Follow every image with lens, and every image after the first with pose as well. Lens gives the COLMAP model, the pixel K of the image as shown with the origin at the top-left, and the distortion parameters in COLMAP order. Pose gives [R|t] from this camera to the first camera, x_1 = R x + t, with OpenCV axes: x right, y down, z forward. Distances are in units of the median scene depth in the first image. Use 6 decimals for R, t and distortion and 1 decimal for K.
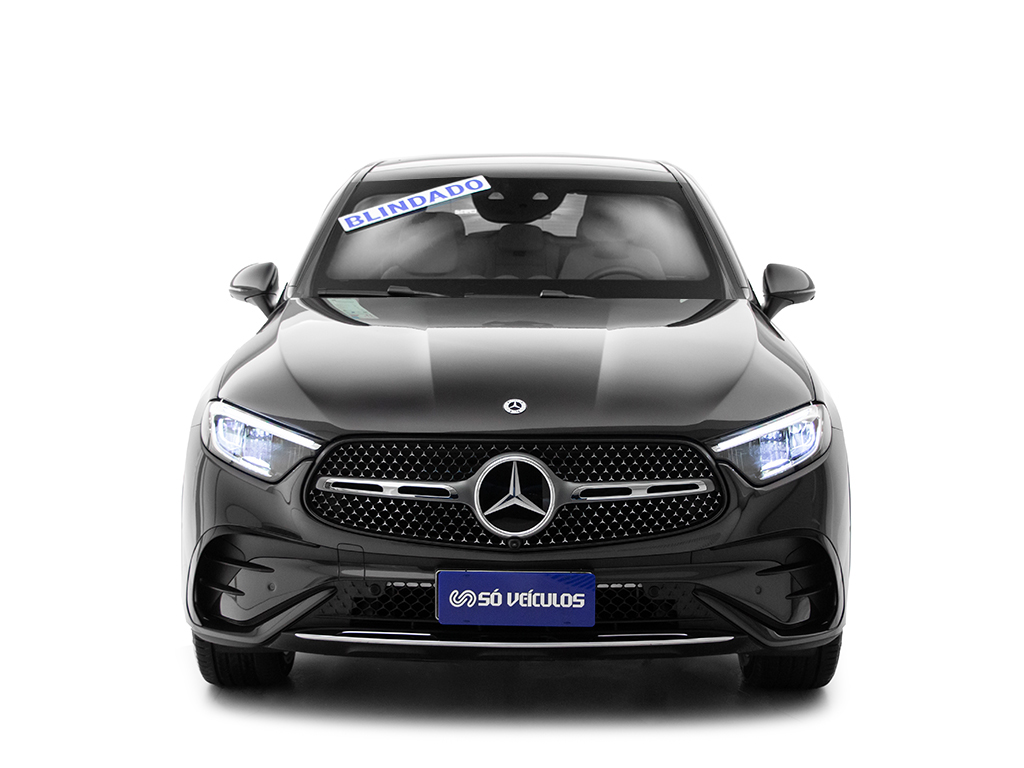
lens RADIAL K [[1609.3, 0, 509.4], [0, 1609.3, 383.5], [0, 0, 1]] dist [0.198232, 0.000000]
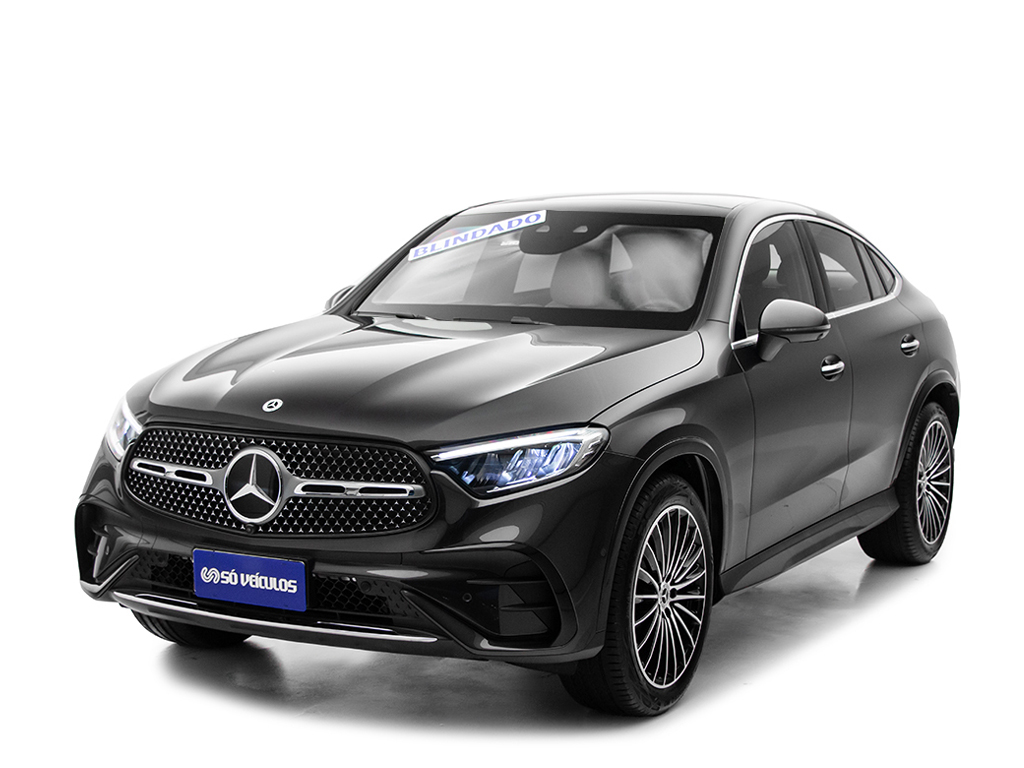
lens RADIAL K [[1609.3, 0, 516.8], [0, 1609.3, 380.8], [0, 0, 1]] dist [0.198232, 0.000000]
pose [[0.891522, 0.053205, -0.449842, 0.654537], [-0.071461, 0.997162, -0.023687, 0.011713], [0.447305, 0.053263, 0.892794, 0.089115]]
